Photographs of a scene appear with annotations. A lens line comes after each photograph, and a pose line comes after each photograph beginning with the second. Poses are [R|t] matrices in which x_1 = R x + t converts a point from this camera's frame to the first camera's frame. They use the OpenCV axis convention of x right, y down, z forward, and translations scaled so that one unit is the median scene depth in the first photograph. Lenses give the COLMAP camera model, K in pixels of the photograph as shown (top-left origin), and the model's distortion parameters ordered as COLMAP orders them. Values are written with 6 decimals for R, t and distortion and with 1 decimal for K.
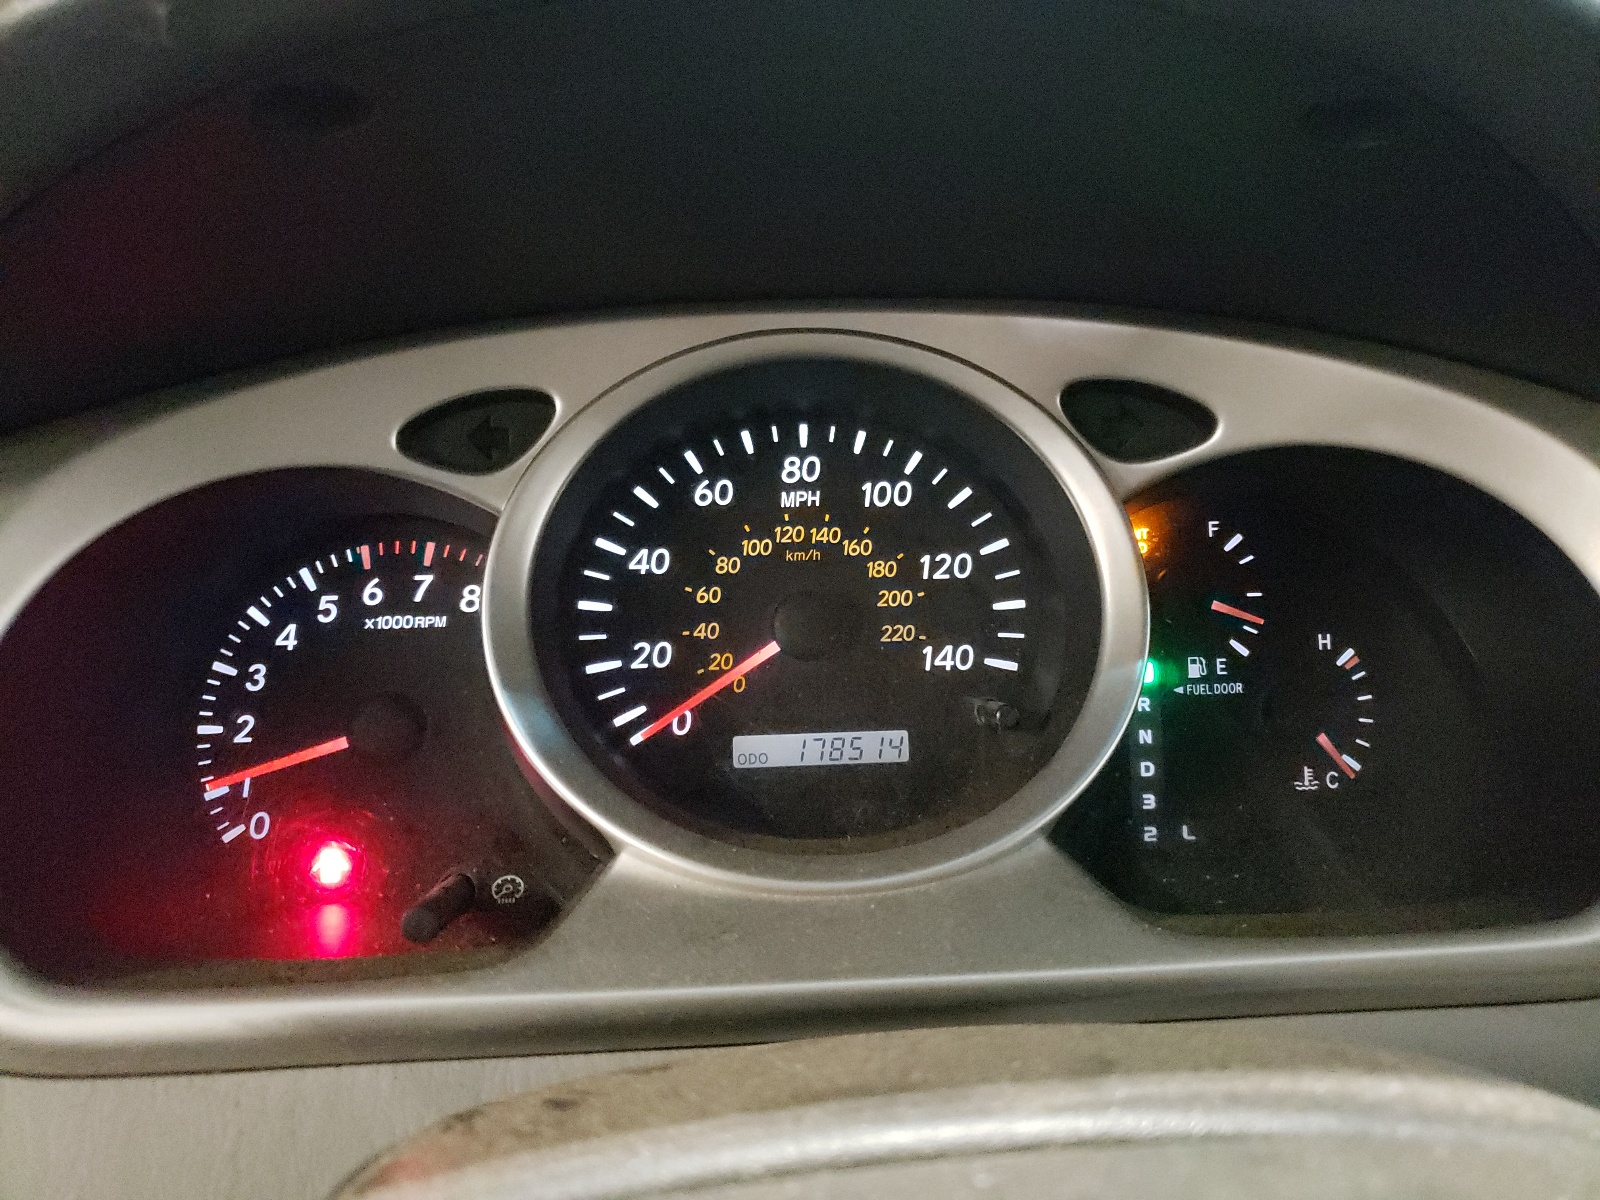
lens RADIAL K [[1218.6, 0, 802.1], [0, 1218.6, 604.3], [0, 0, 1]] dist [-0.008302, -0.004489]
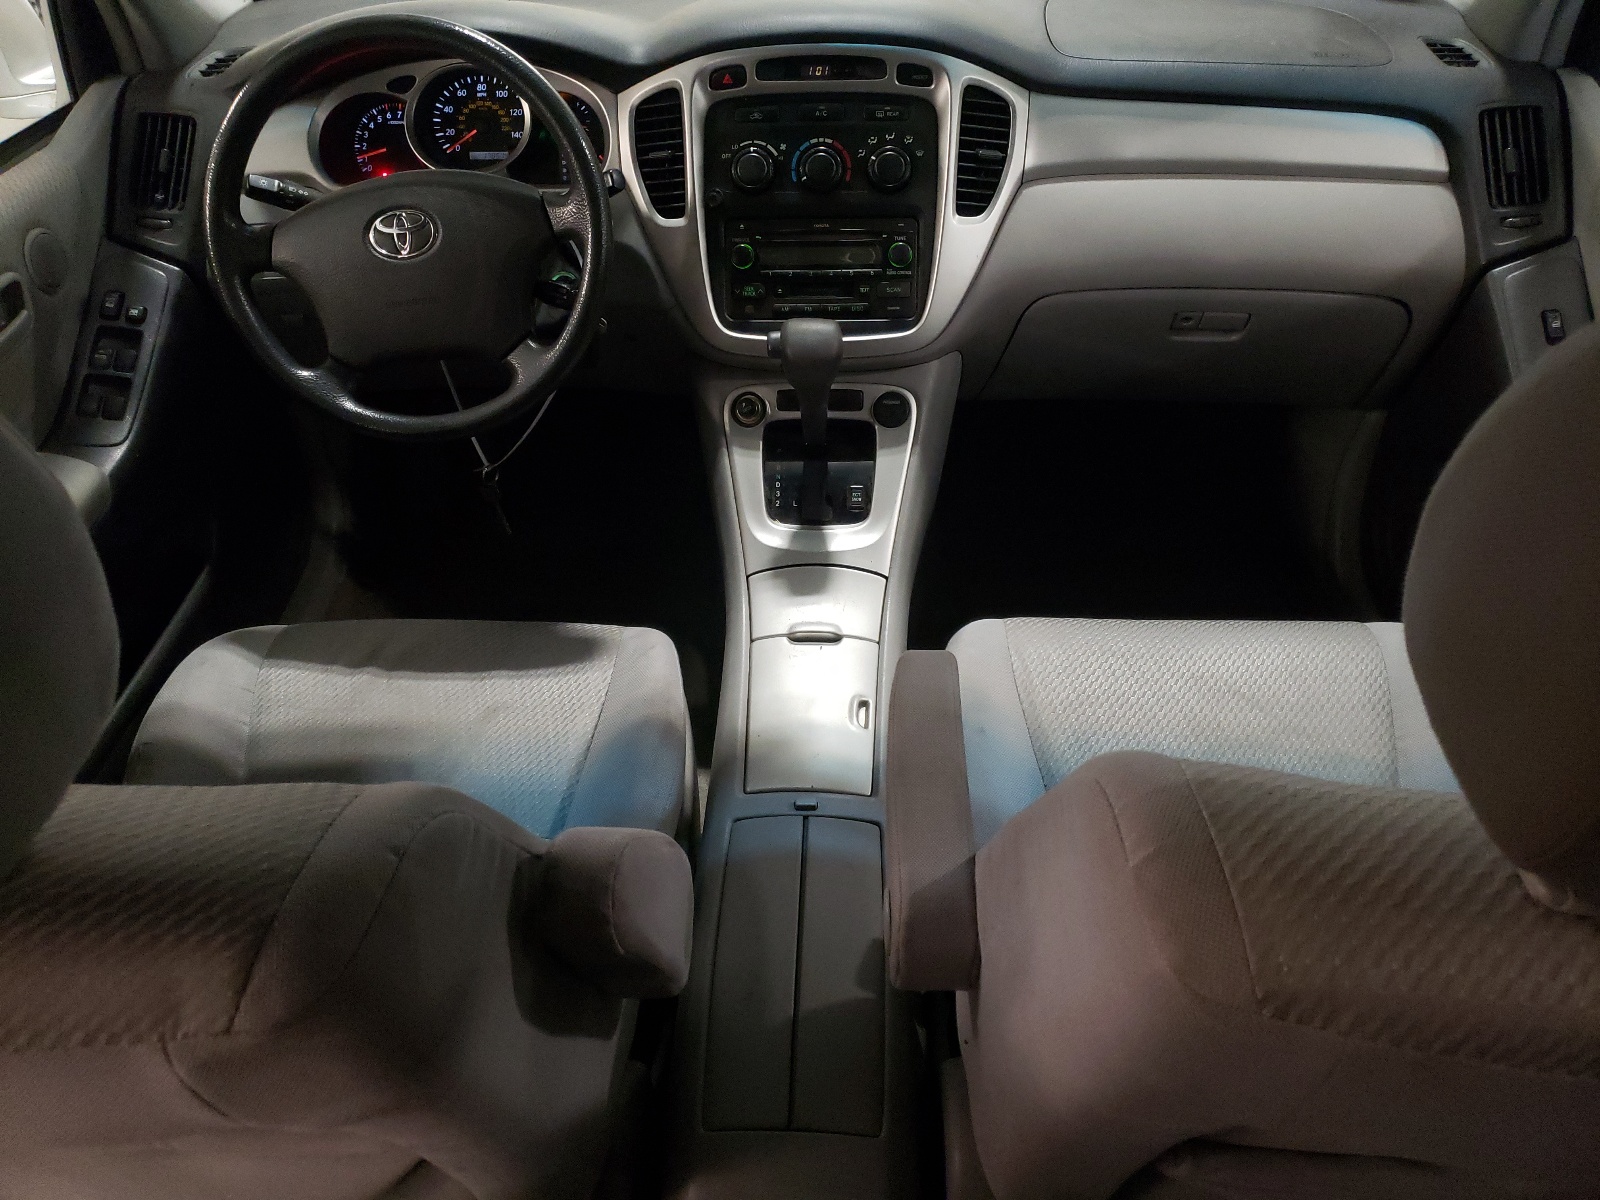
lens RADIAL K [[1218.6, 0, 795.8], [0, 1218.6, 600.2], [0, 0, 1]] dist [-0.008302, -0.004489]
pose [[0.993787, 0.064992, -0.090357, 1.655382], [-0.025931, 0.924667, 0.379894, -0.097791], [0.108240, -0.375190, 0.920606, -3.625847]]
